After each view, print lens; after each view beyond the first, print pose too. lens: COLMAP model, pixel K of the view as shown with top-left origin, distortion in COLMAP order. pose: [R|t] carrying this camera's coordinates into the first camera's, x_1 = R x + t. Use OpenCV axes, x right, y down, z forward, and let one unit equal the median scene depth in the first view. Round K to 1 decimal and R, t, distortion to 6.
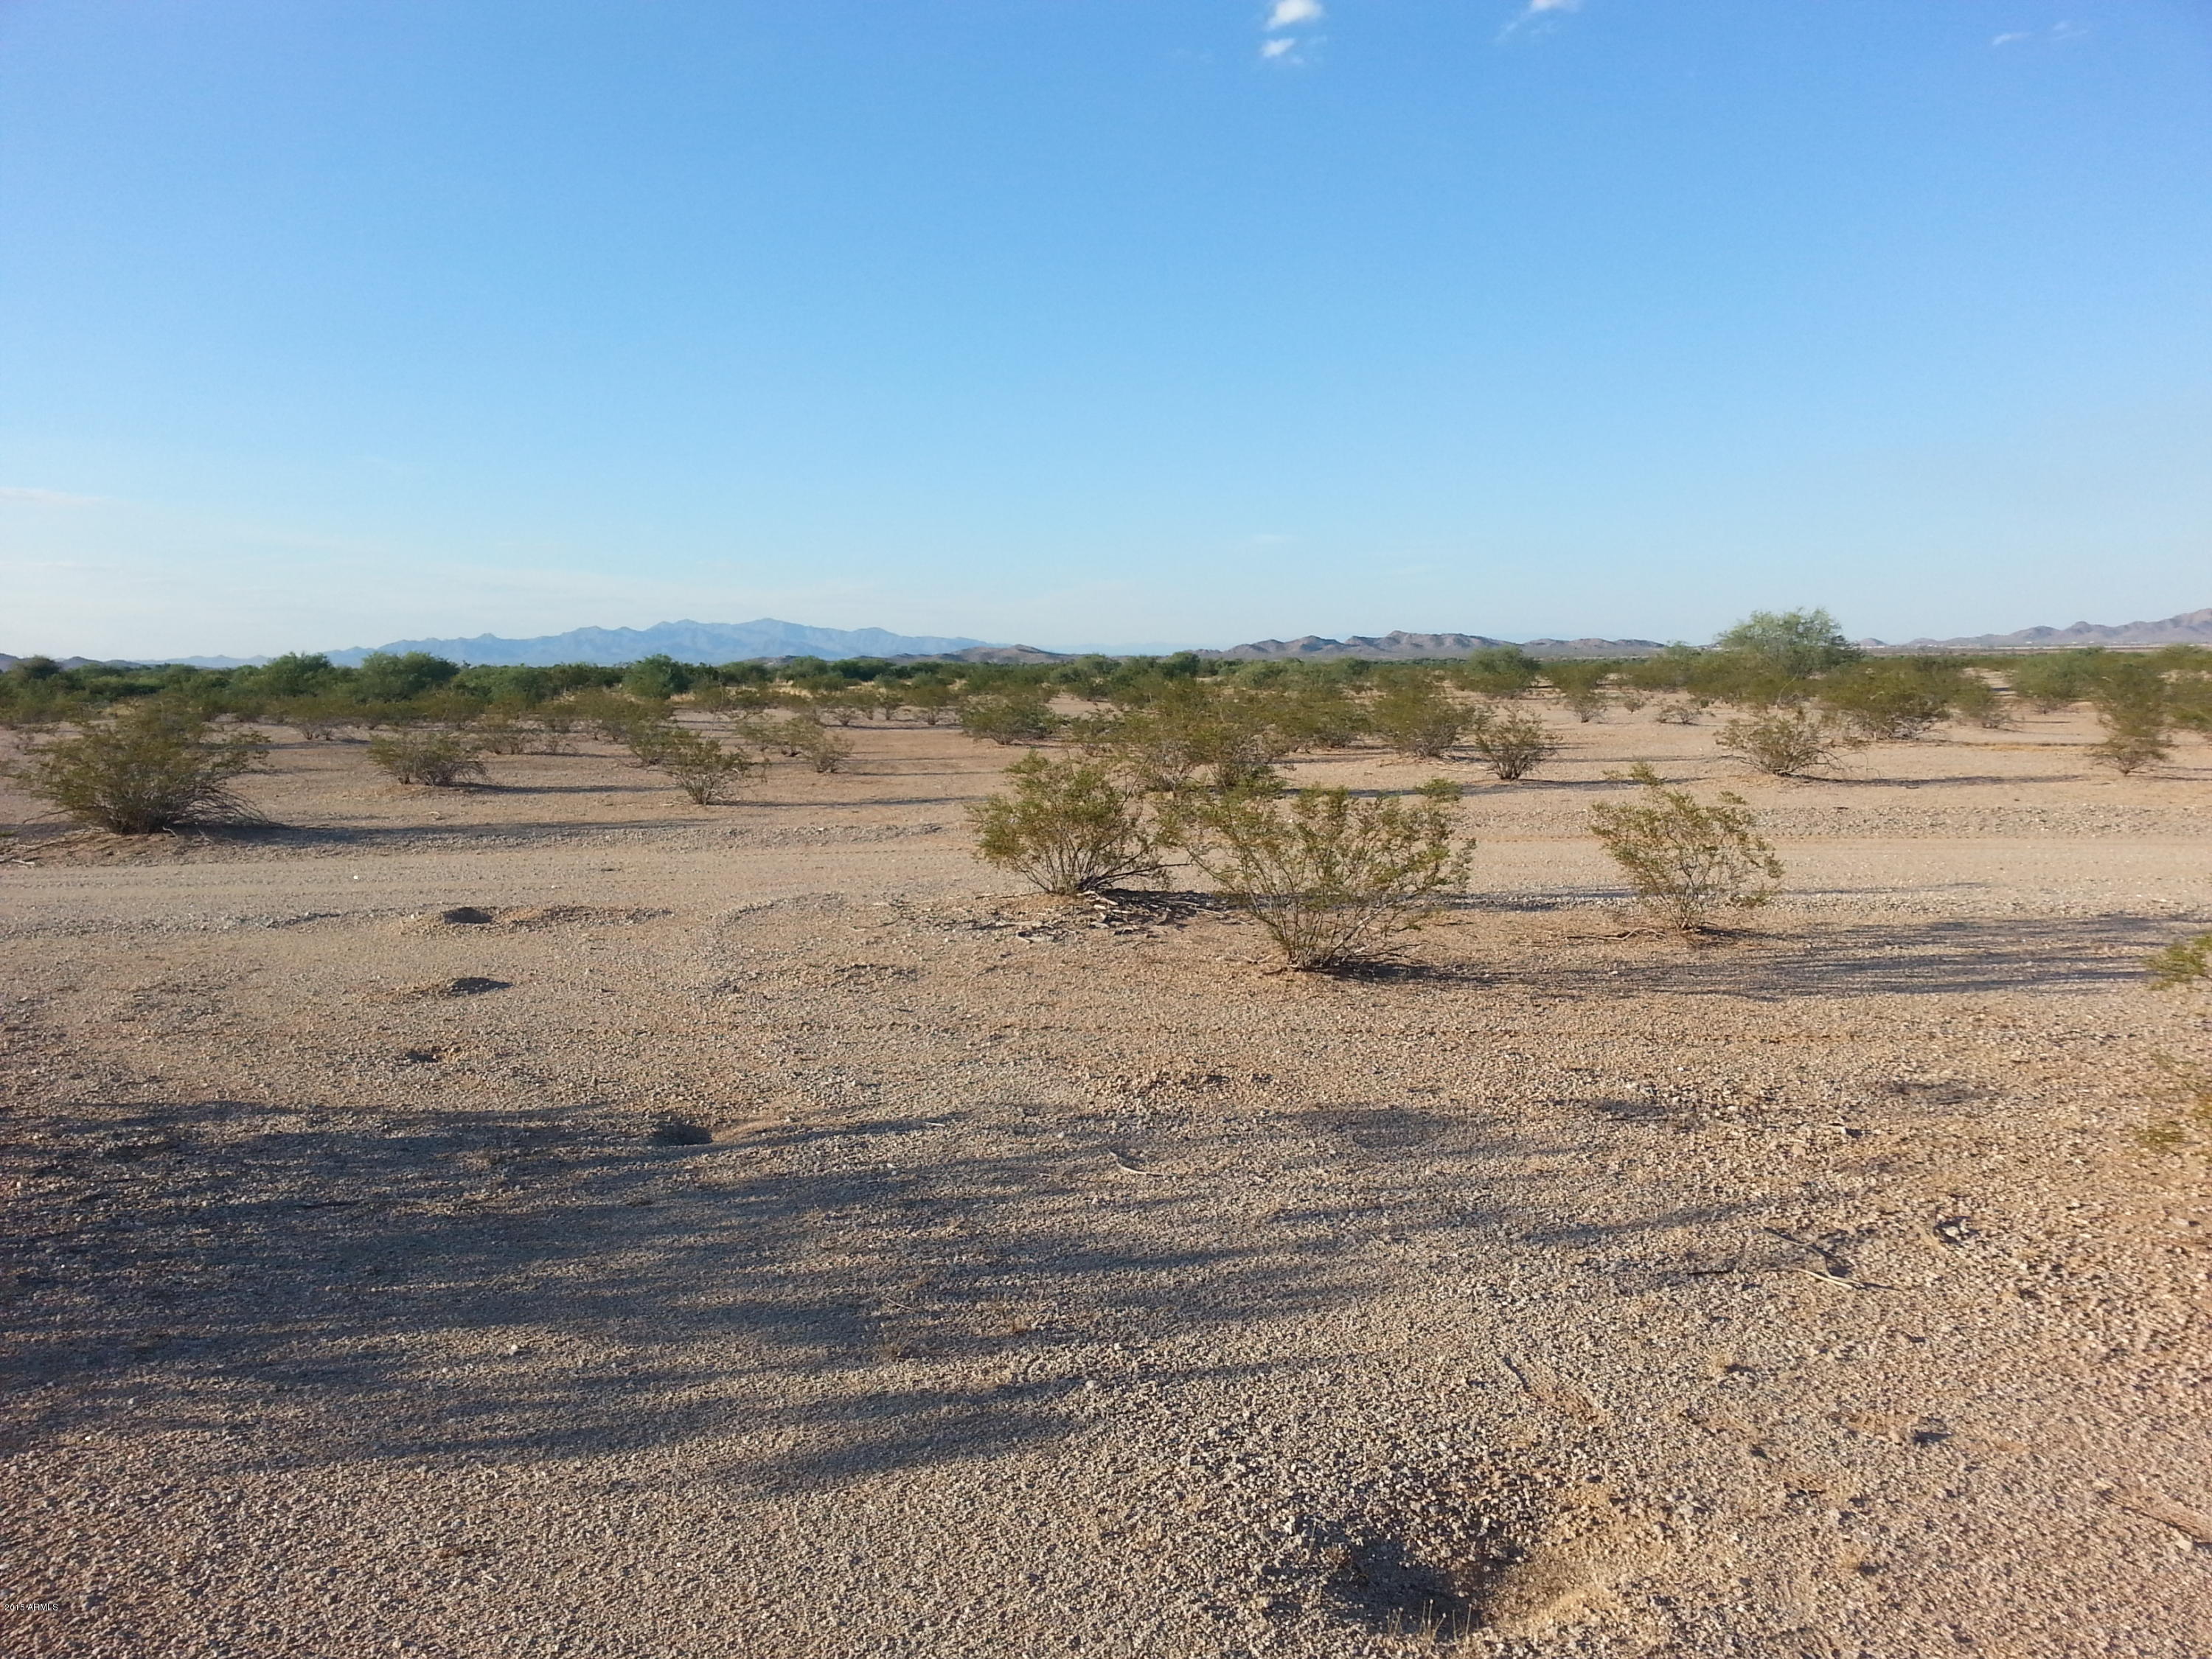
lens RADIAL K [[1773.1, 0, 1043.6], [0, 1773.1, 836.0], [0, 0, 1]] dist [0.125571, -0.194930]
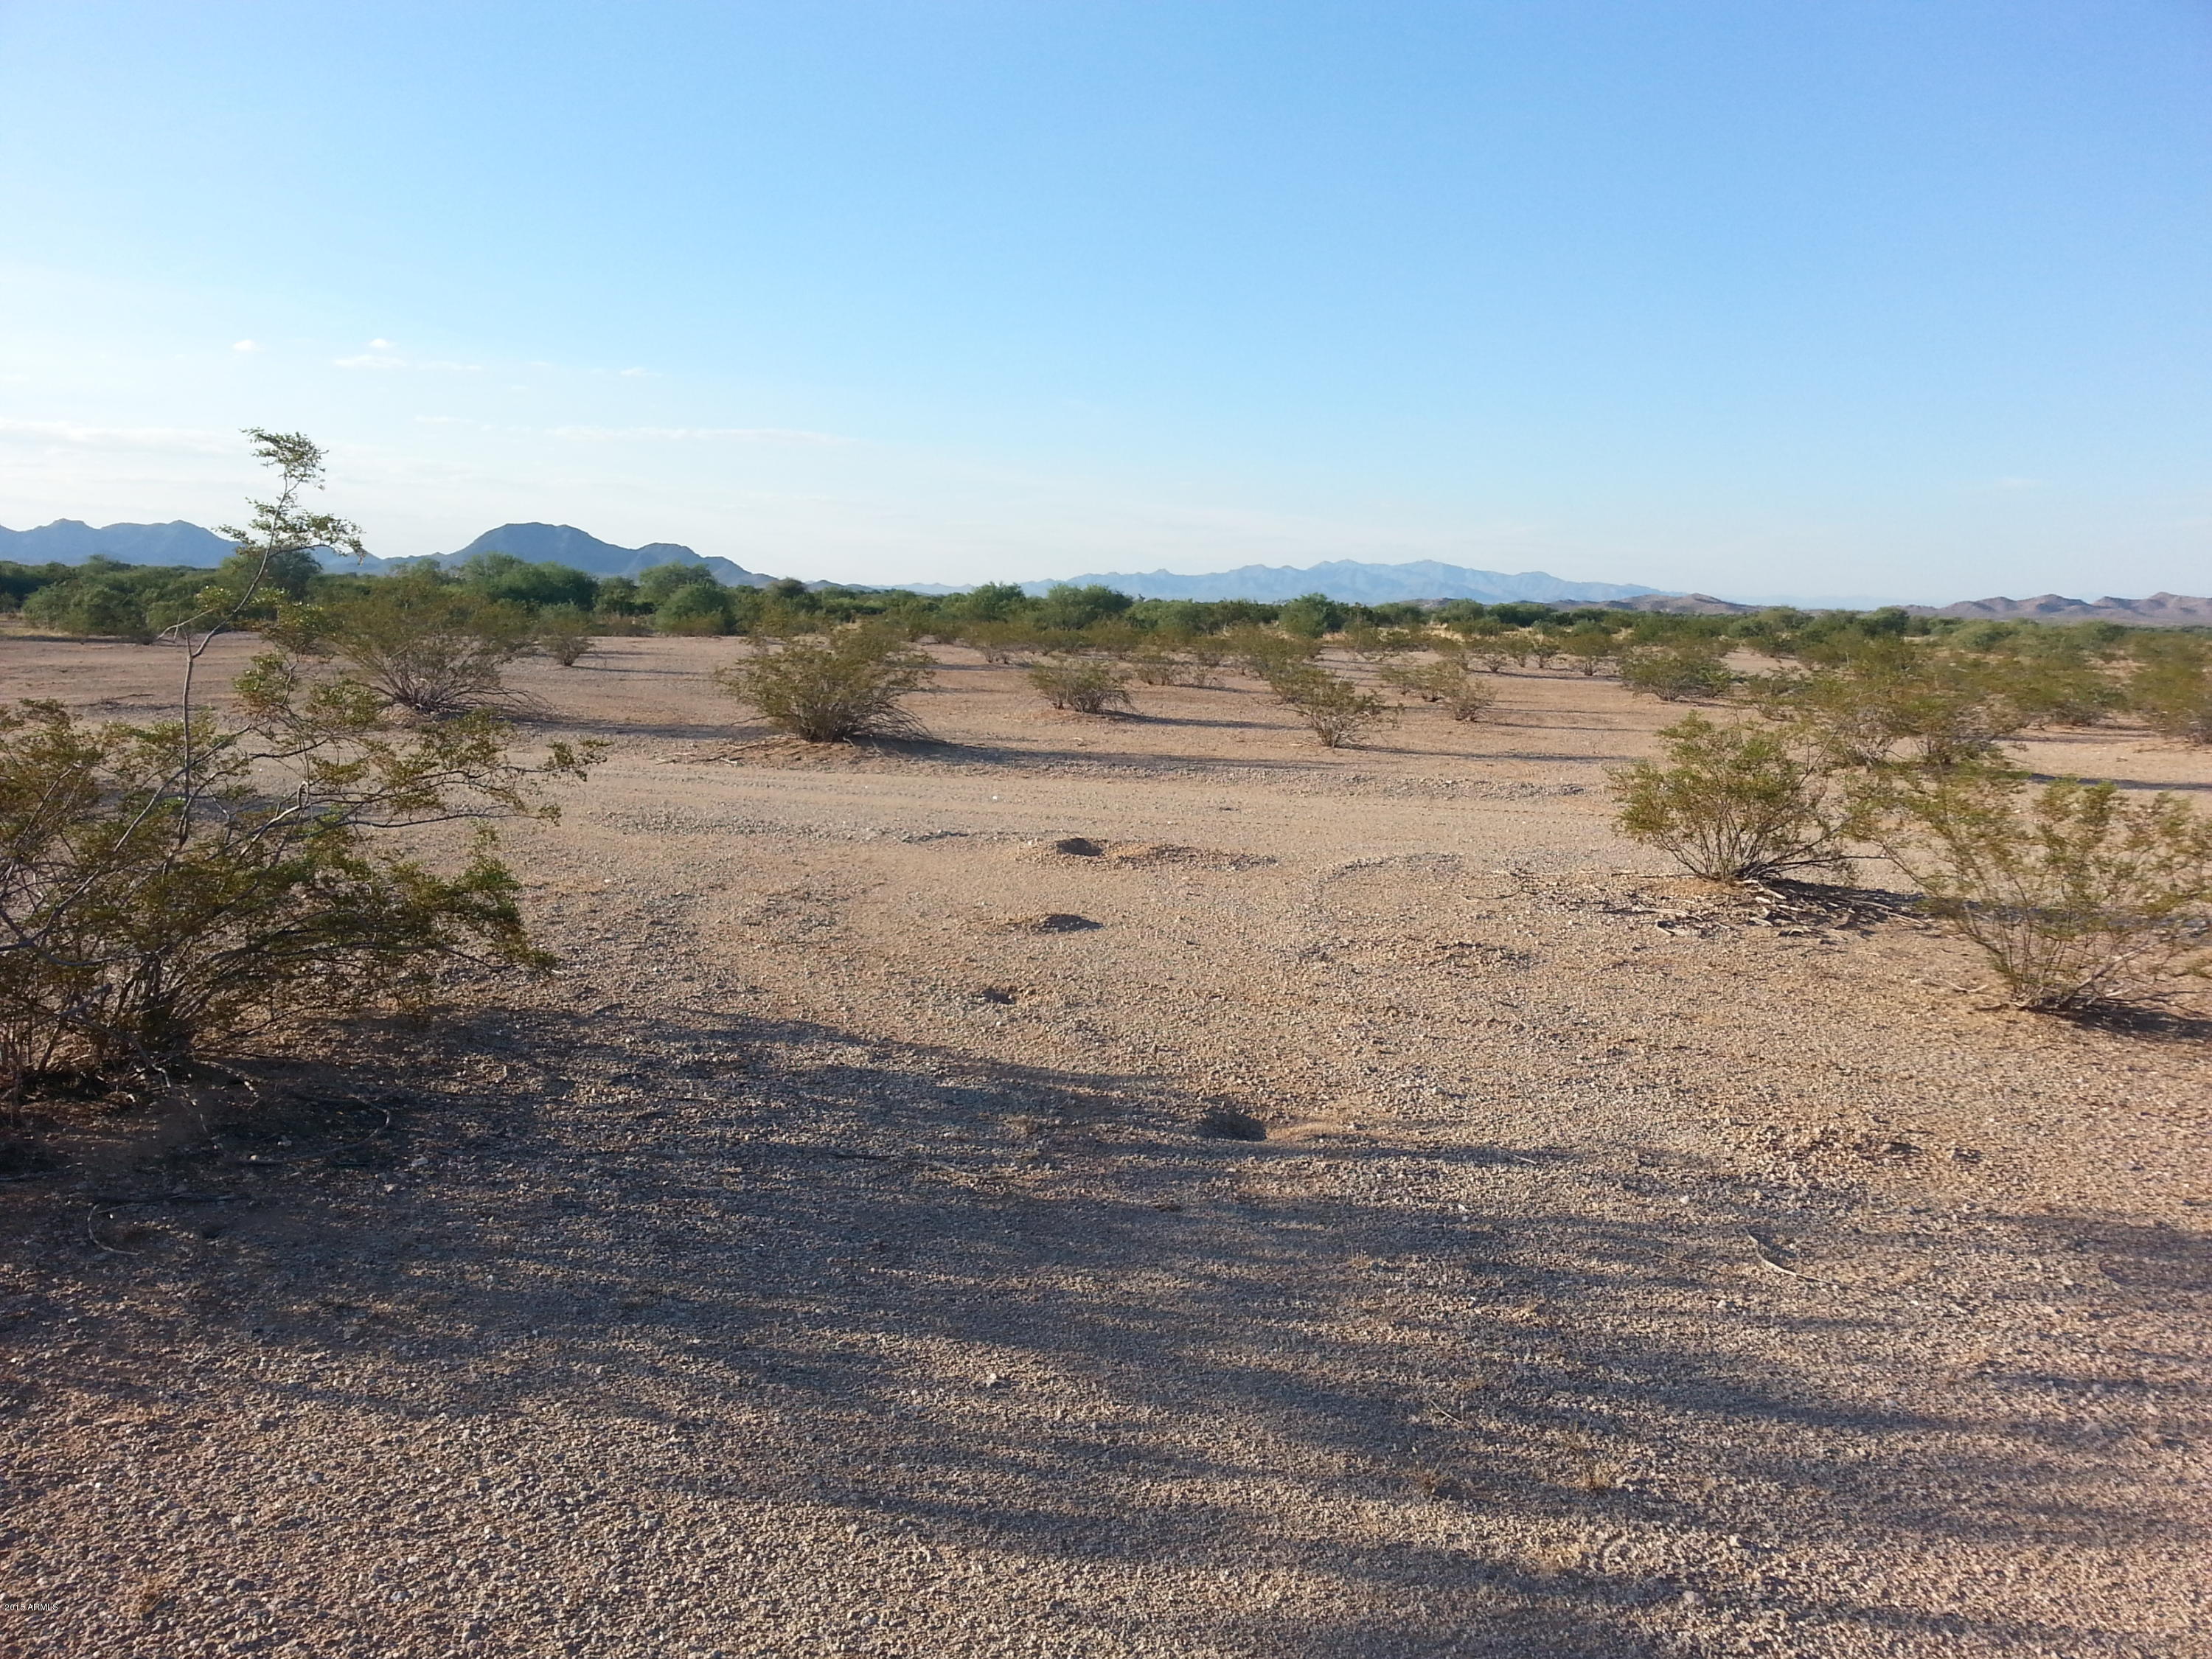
lens RADIAL K [[1752.0, 0, 1079.5], [0, 1752.0, 804.3], [0, 0, 1]] dist [0.113459, -0.167568]
pose [[0.939928, 0.074860, -0.333064, 0.002680], [-0.069378, 0.997188, 0.028340, -0.005390], [0.334249, -0.003530, 0.942478, 0.059012]]
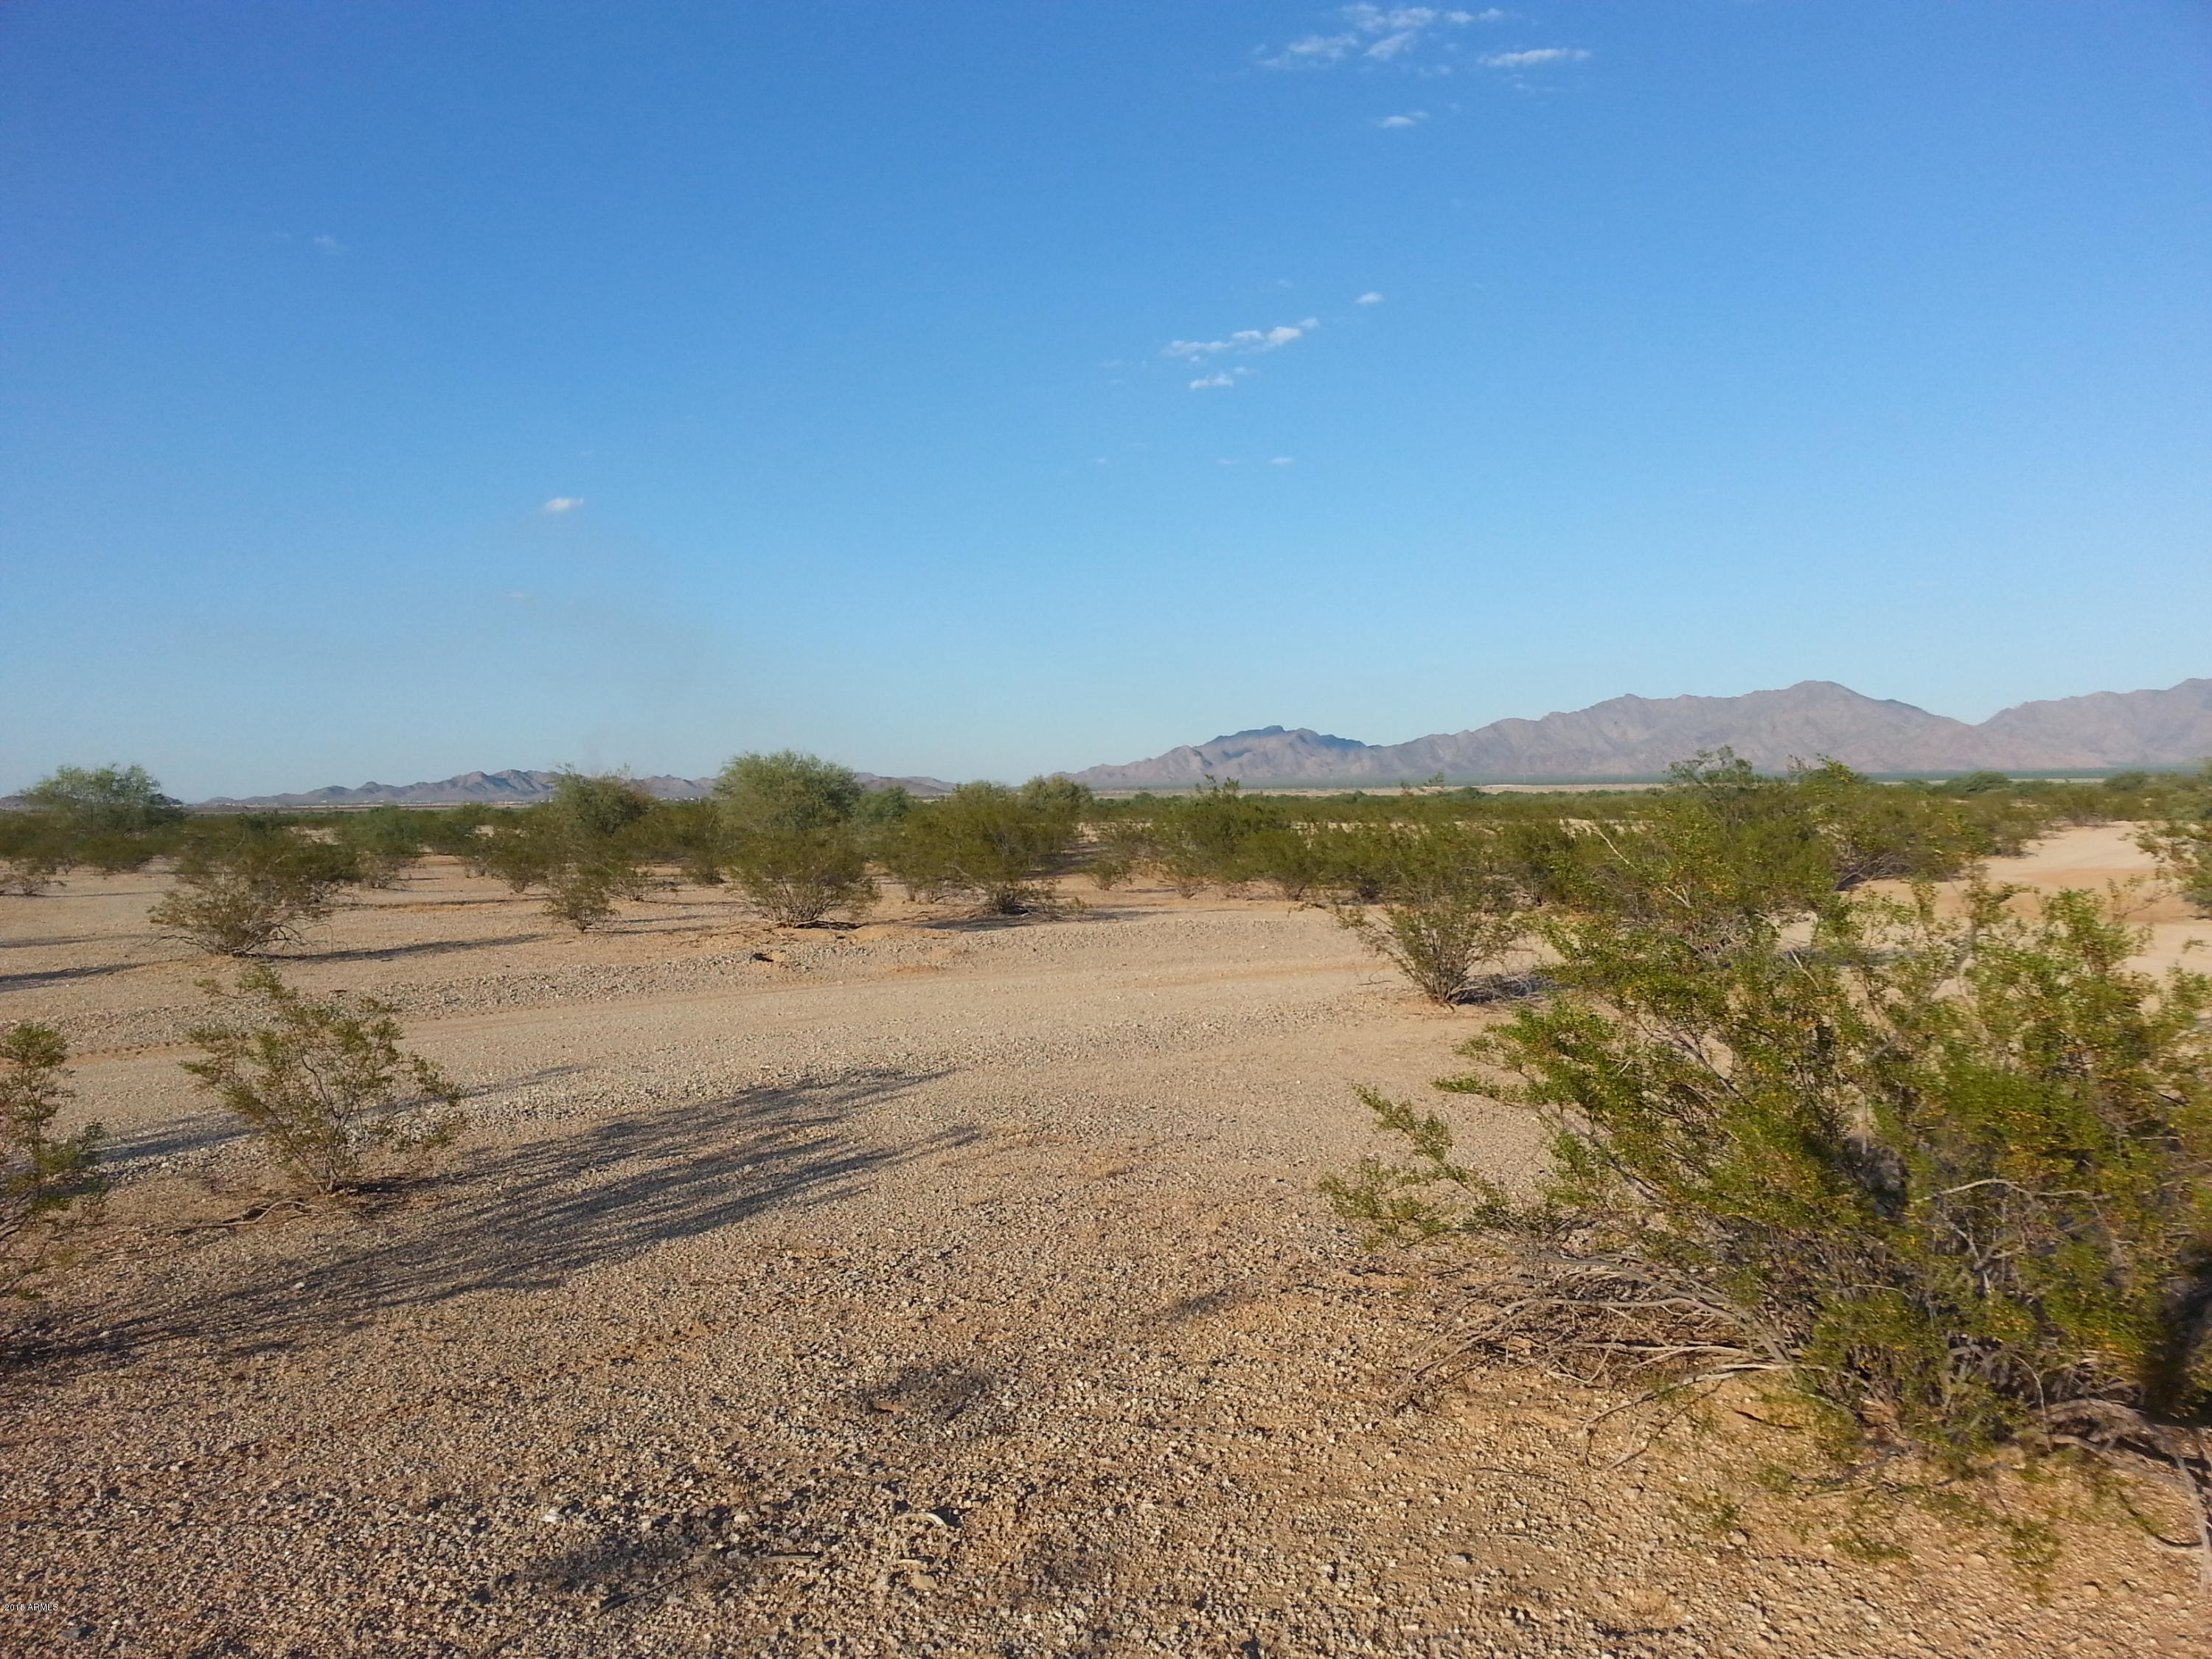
lens RADIAL K [[1773.1, 0, 1043.6], [0, 1773.1, 836.0], [0, 0, 1]] dist [0.125571, -0.194930]
pose [[0.625590, -0.016622, 0.779975, -0.019293], [0.084713, 0.995309, -0.046735, -0.020694], [-0.775539, 0.095310, 0.624063, 0.193595]]
